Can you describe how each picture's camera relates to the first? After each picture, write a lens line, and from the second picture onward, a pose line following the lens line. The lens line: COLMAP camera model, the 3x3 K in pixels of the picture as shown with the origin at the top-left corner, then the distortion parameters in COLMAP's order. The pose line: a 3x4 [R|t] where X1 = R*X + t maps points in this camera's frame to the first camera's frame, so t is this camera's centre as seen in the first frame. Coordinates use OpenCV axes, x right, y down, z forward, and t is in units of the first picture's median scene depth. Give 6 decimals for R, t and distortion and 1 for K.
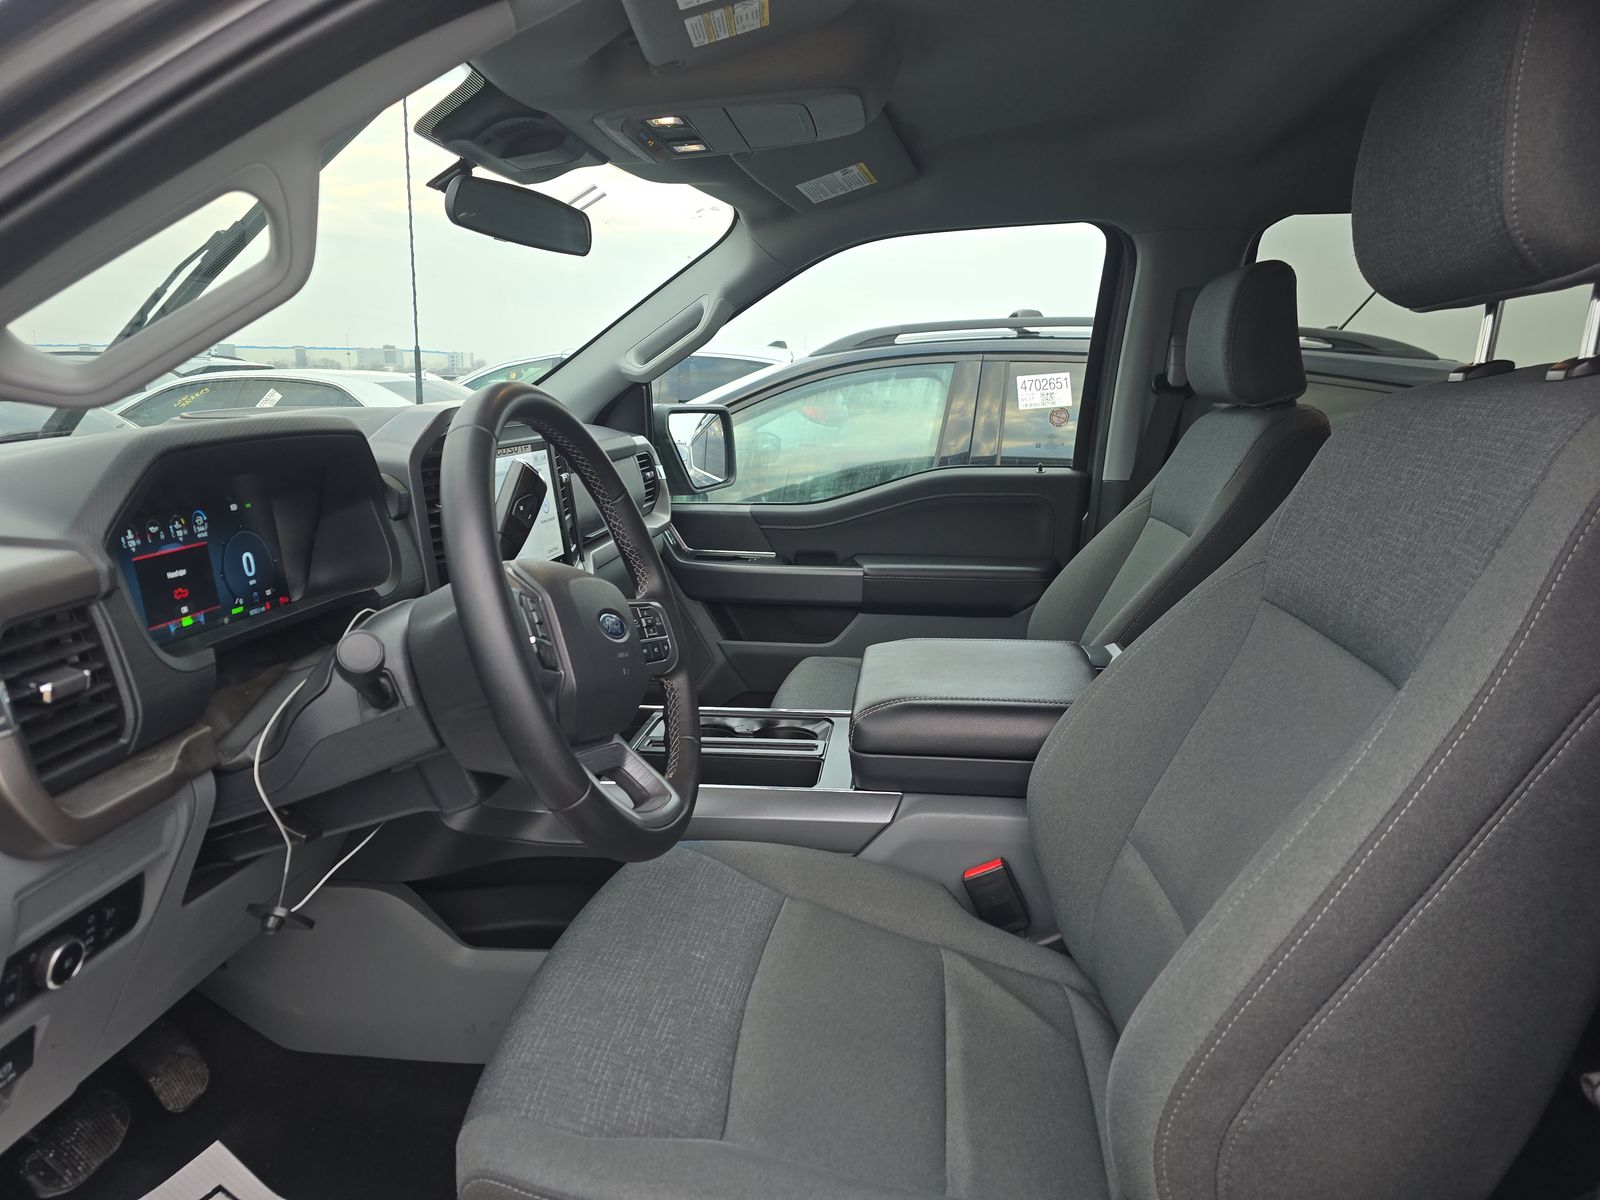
lens RADIAL K [[1054.9, 0, 801.5], [0, 1054.9, 605.1], [0, 0, 1]] dist [0.115518, -0.163035]
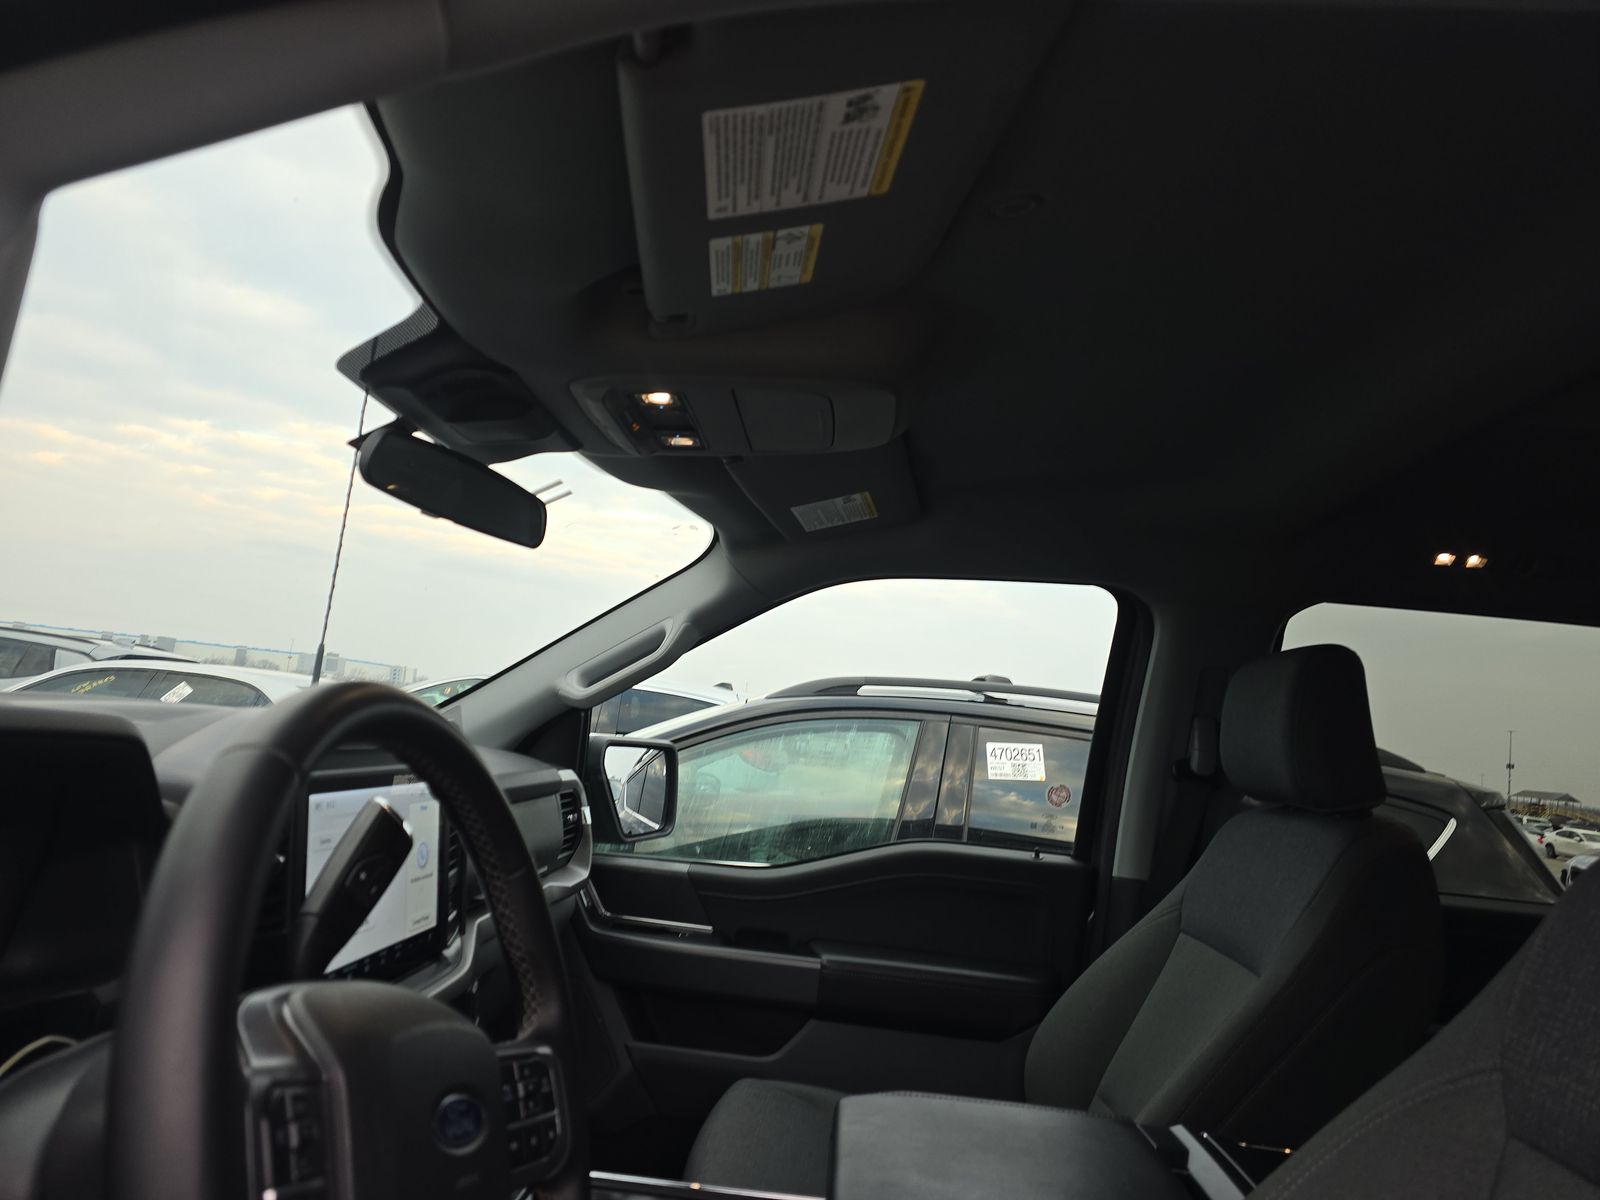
lens RADIAL K [[1054.9, 0, 801.5], [0, 1054.9, 605.1], [0, 0, 1]] dist [0.115518, -0.163035]
pose [[0.993630, 0.102491, 0.046858, -0.021133], [-0.082336, 0.944128, -0.319130, -0.028113], [-0.076948, 0.313239, 0.946552, 0.144292]]
